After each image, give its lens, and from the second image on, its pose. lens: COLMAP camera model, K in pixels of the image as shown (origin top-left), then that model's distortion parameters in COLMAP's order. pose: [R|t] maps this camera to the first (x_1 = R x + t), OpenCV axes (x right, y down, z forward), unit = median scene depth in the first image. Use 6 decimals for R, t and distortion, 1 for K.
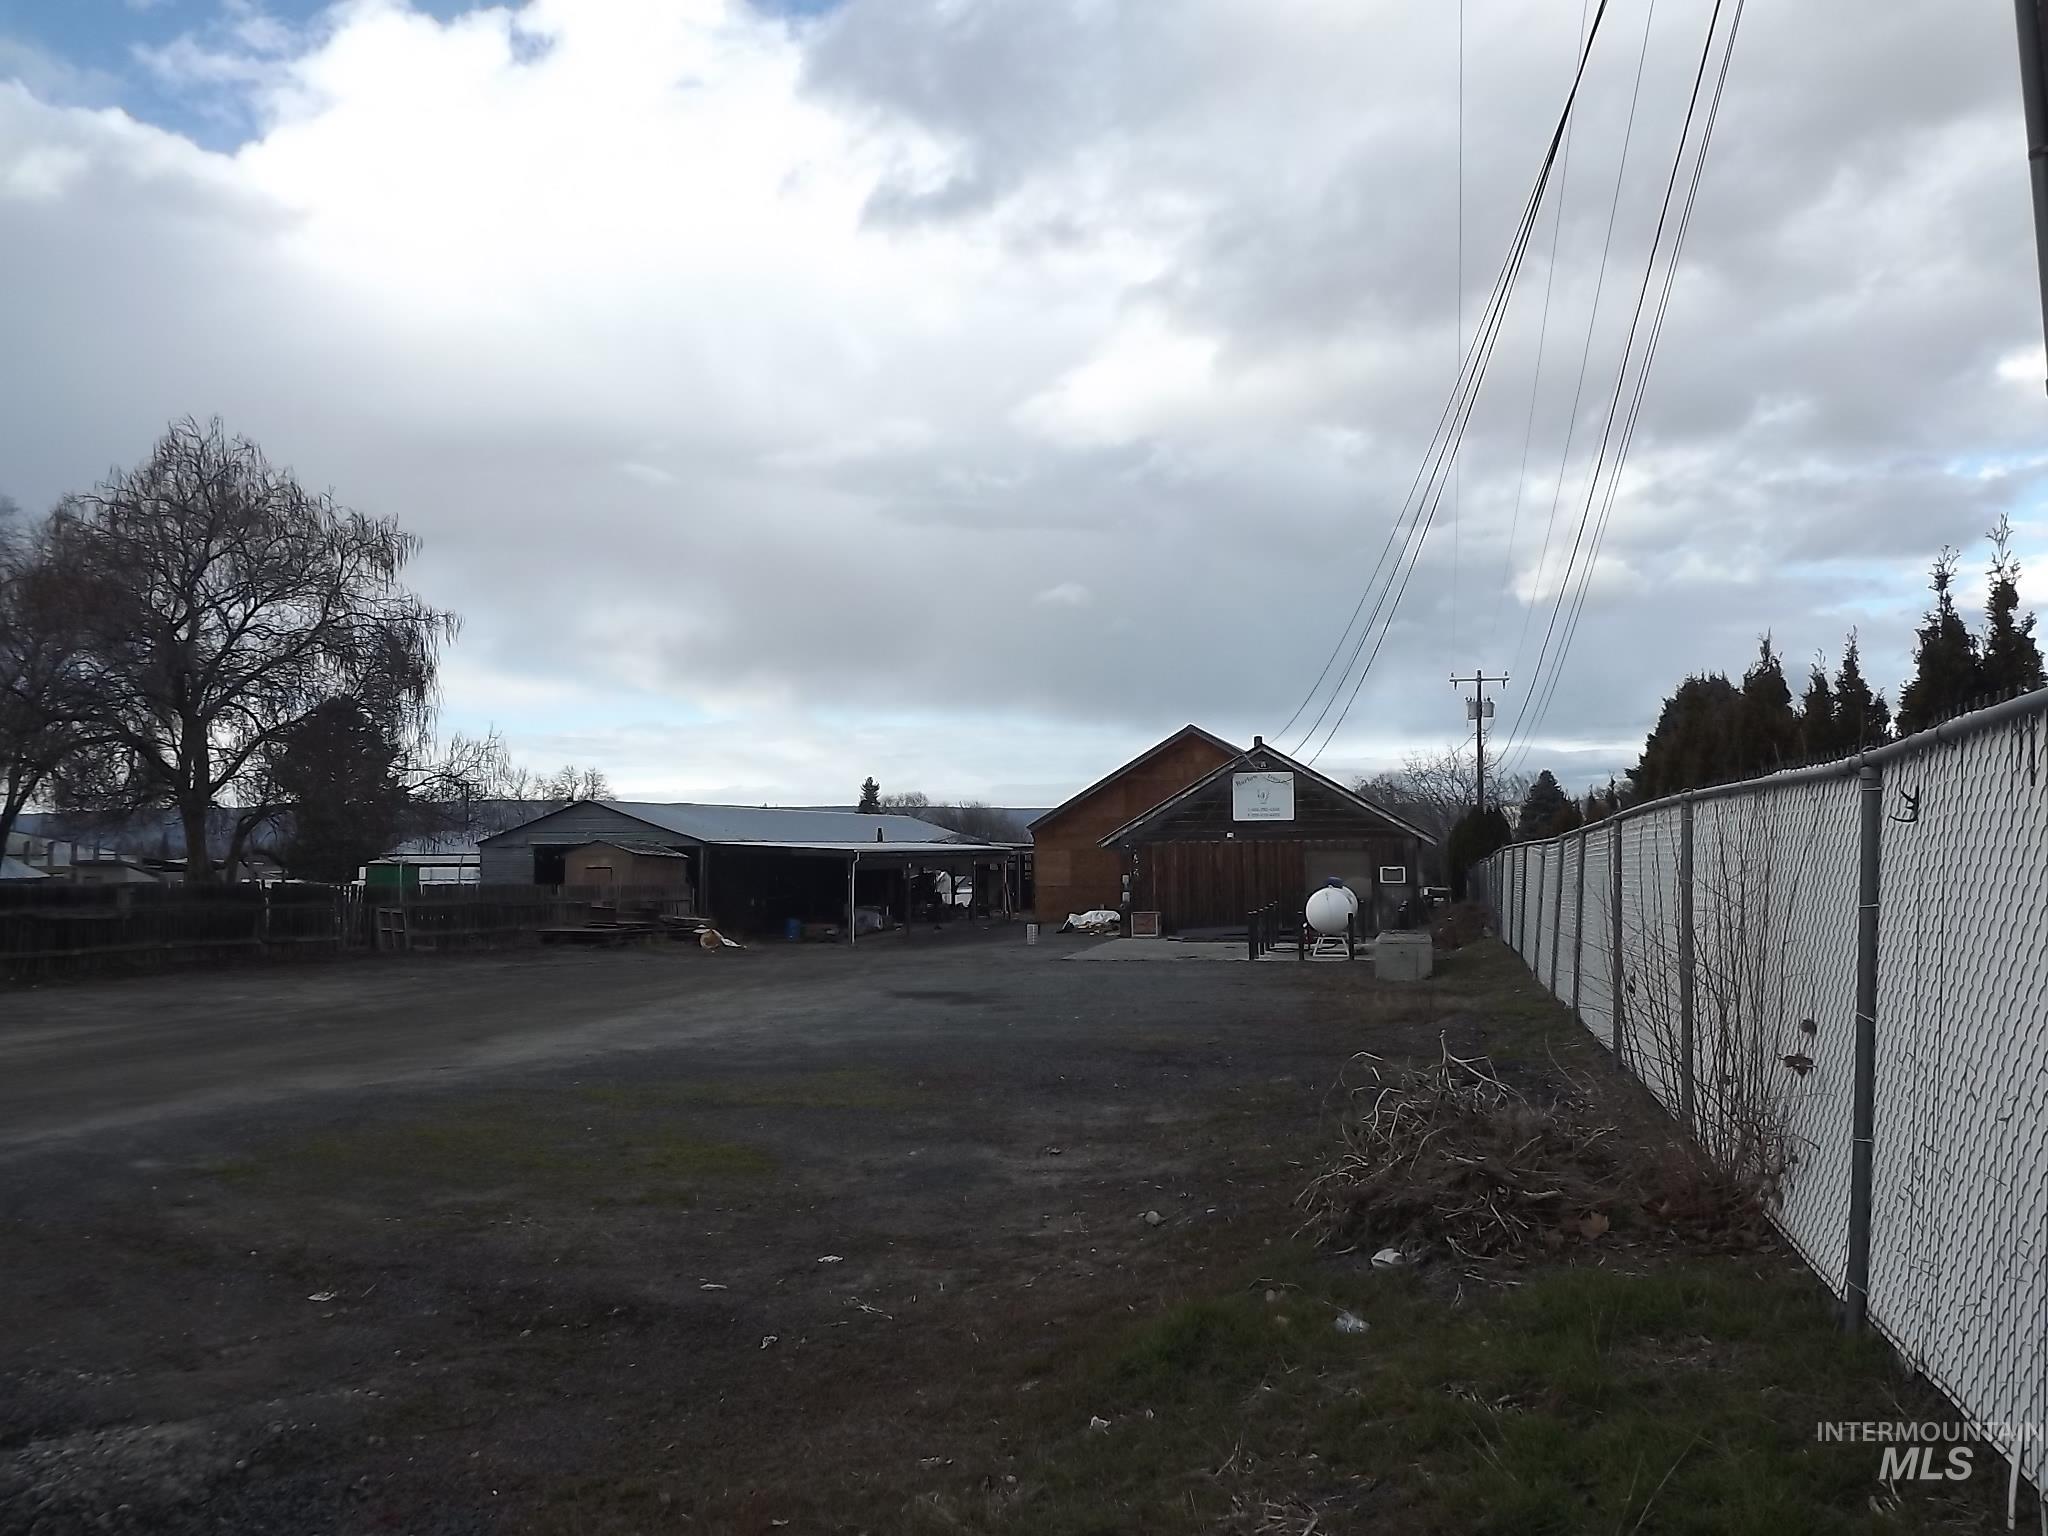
lens RADIAL K [[1479.5, 0, 1030.0], [0, 1479.5, 755.0], [0, 0, 1]] dist [-0.068566, 0.015509]
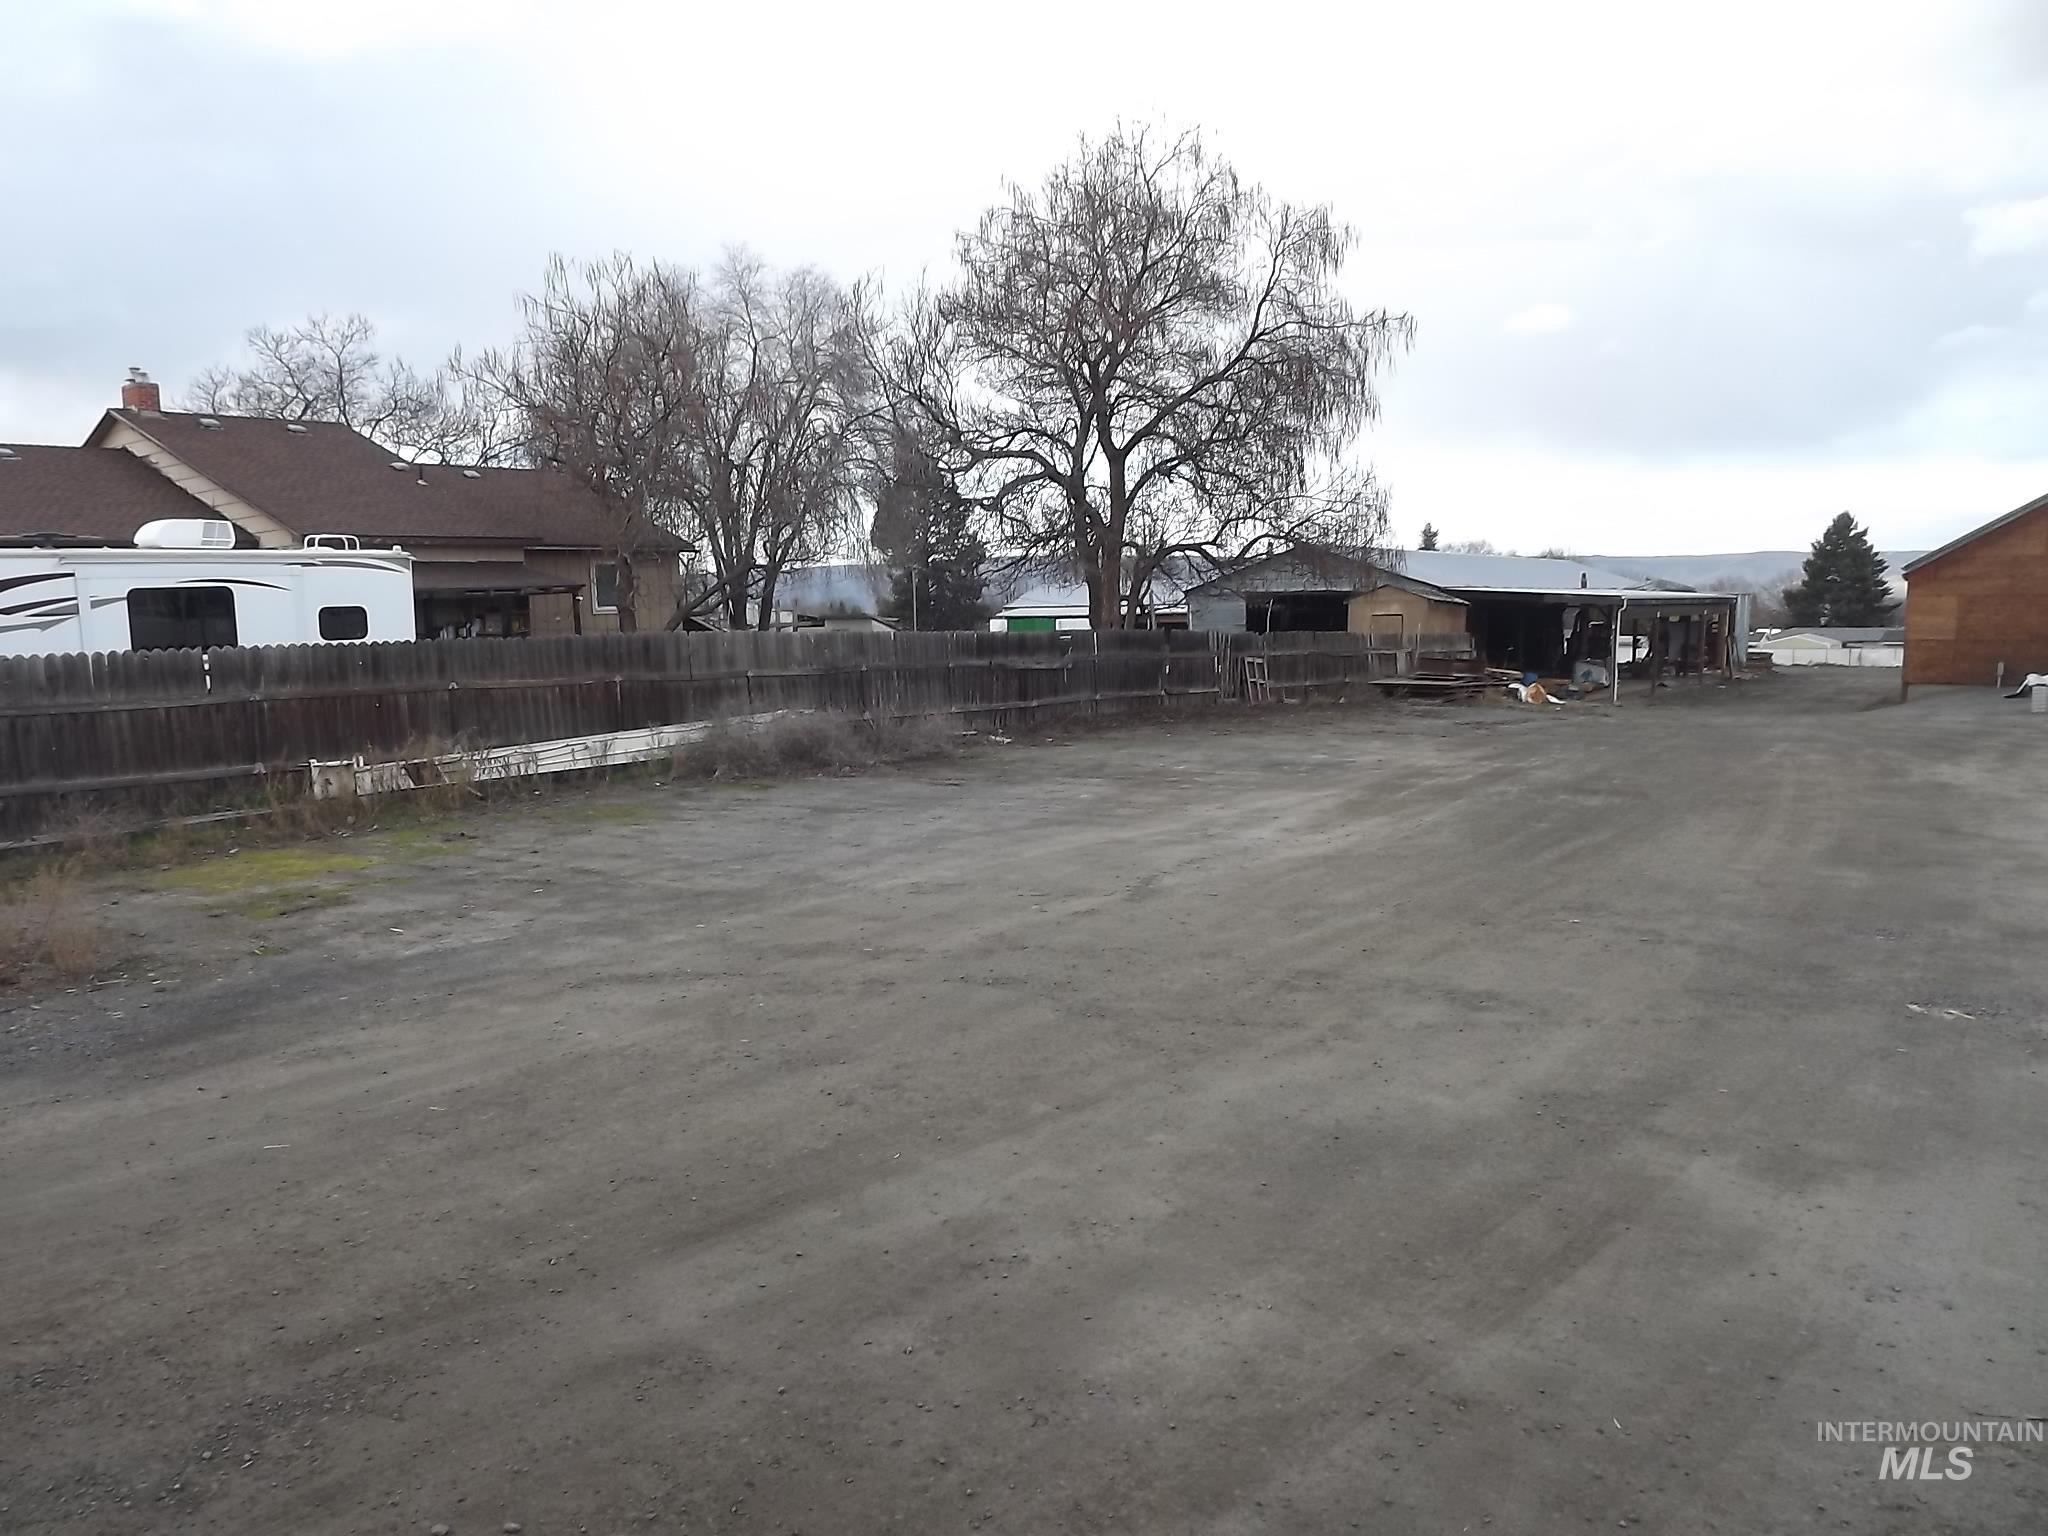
lens RADIAL K [[1479.5, 0, 953.4], [0, 1479.5, 838.2], [0, 0, 1]] dist [-0.068566, 0.015509]
pose [[0.927152, 0.052645, -0.370969, -0.249238], [0.030822, 0.976009, 0.215539, 0.008381], [0.373416, -0.211271, 0.903285, 0.053852]]
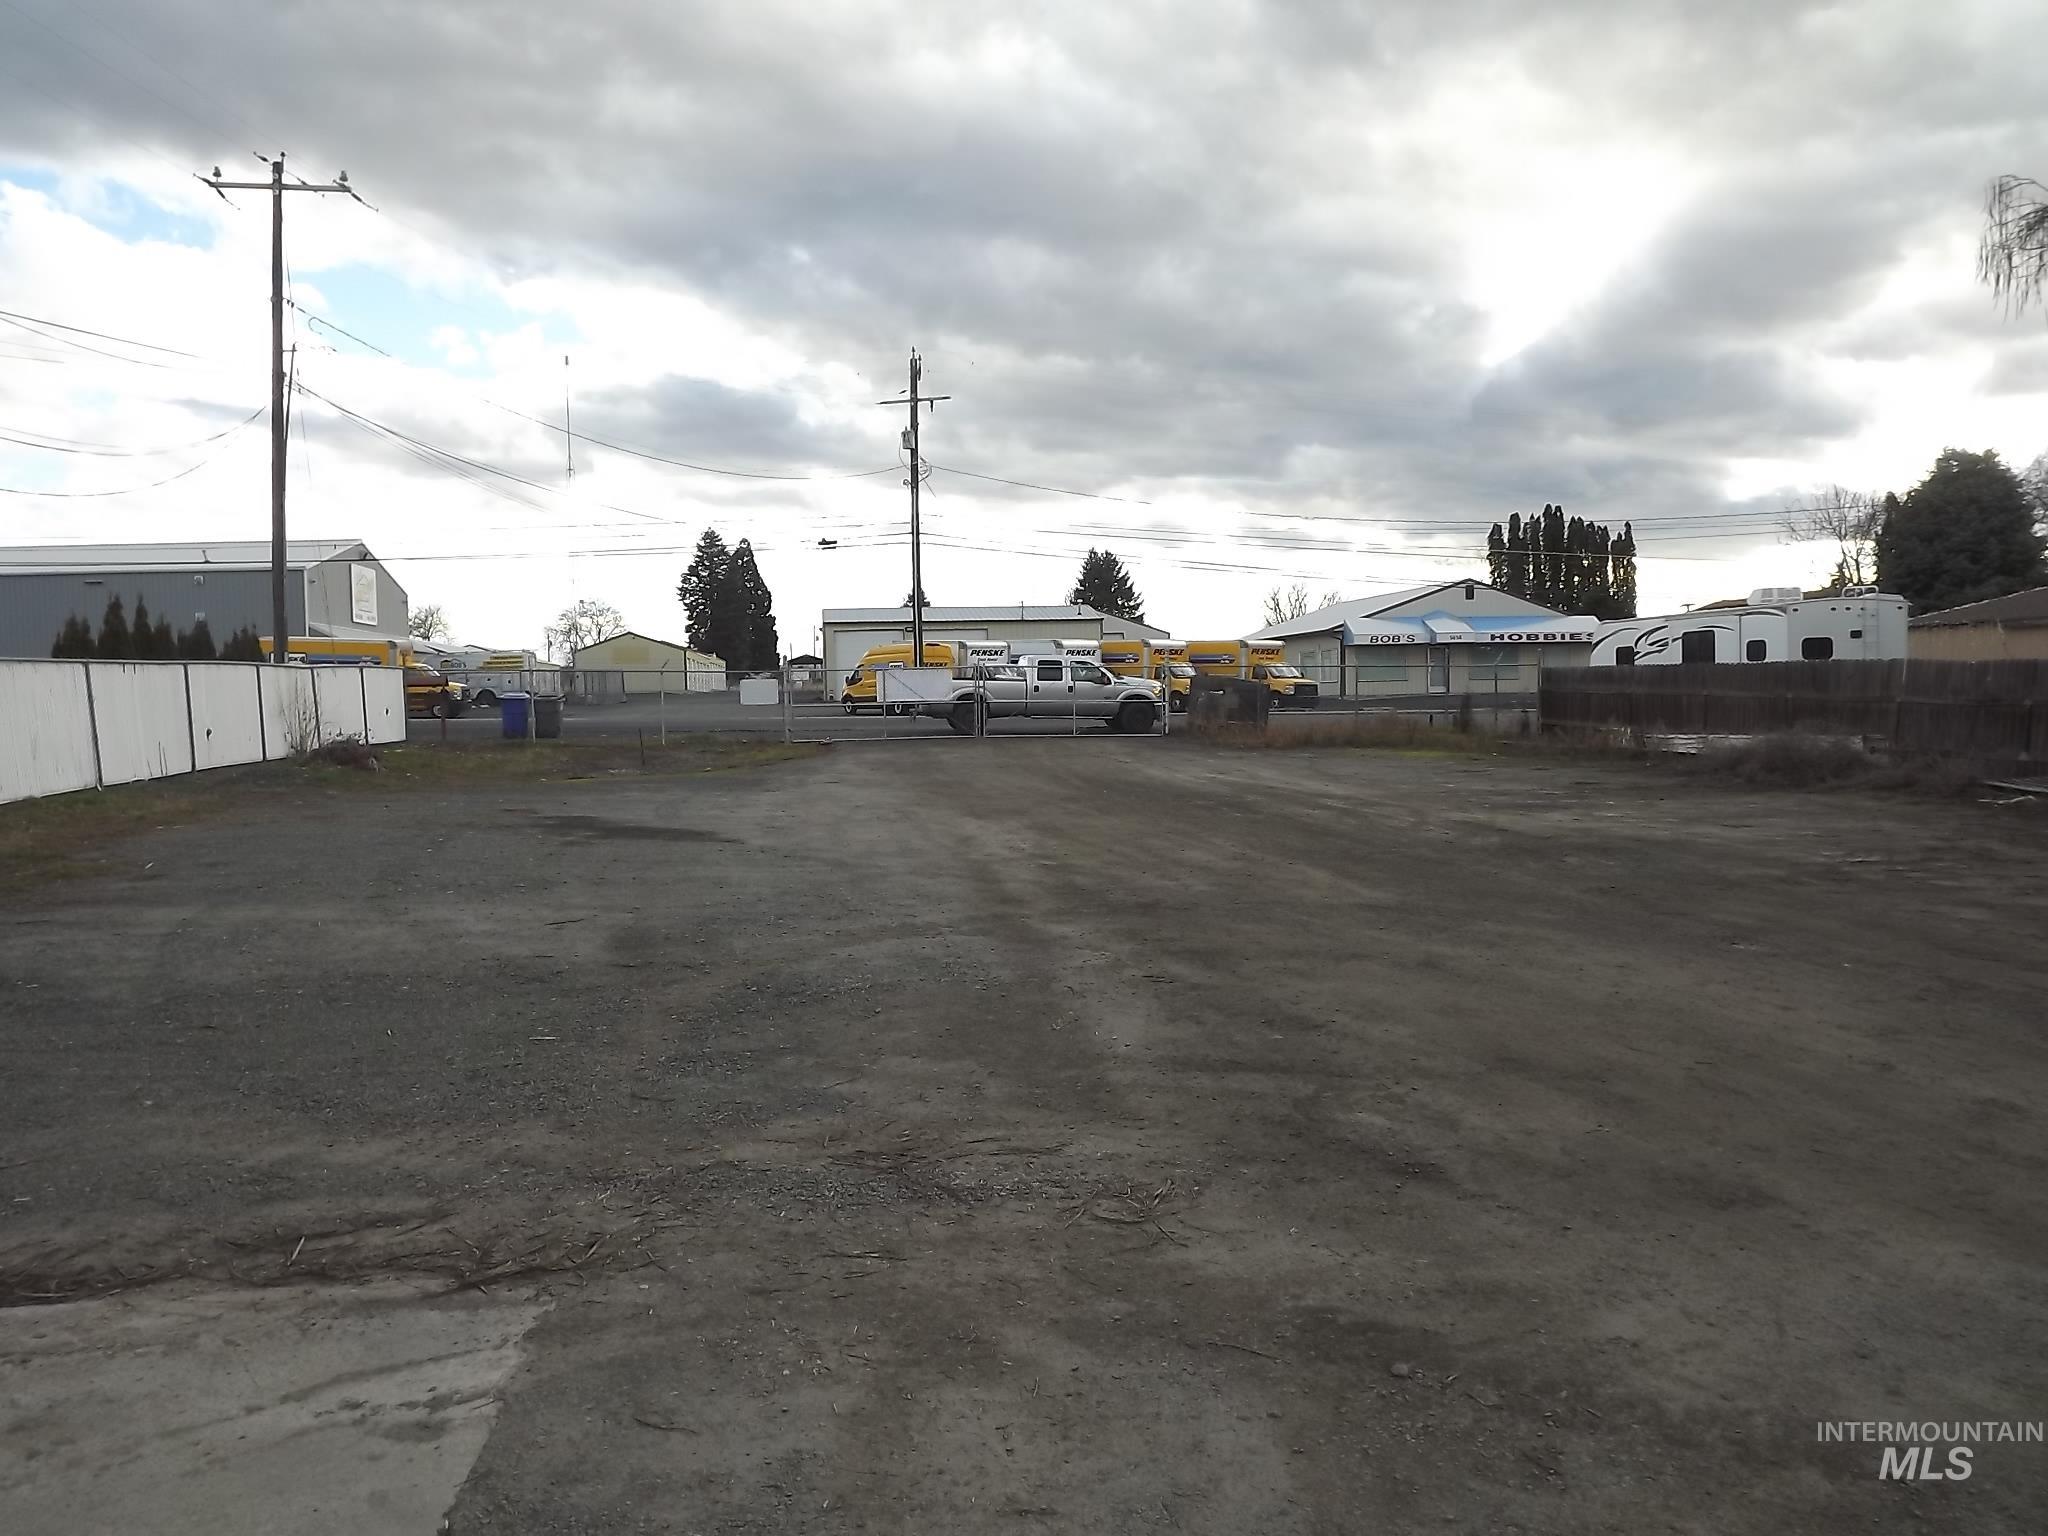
lens RADIAL K [[1479.5, 0, 1029.0], [0, 1479.5, 784.4], [0, 0, 1]] dist [-0.068566, 0.015509]
pose [[-0.918967, 0.052121, -0.390874, 0.032614], [0.053885, 0.998526, 0.006462, 0.085465], [0.390635, -0.015123, -0.920421, 1.034247]]
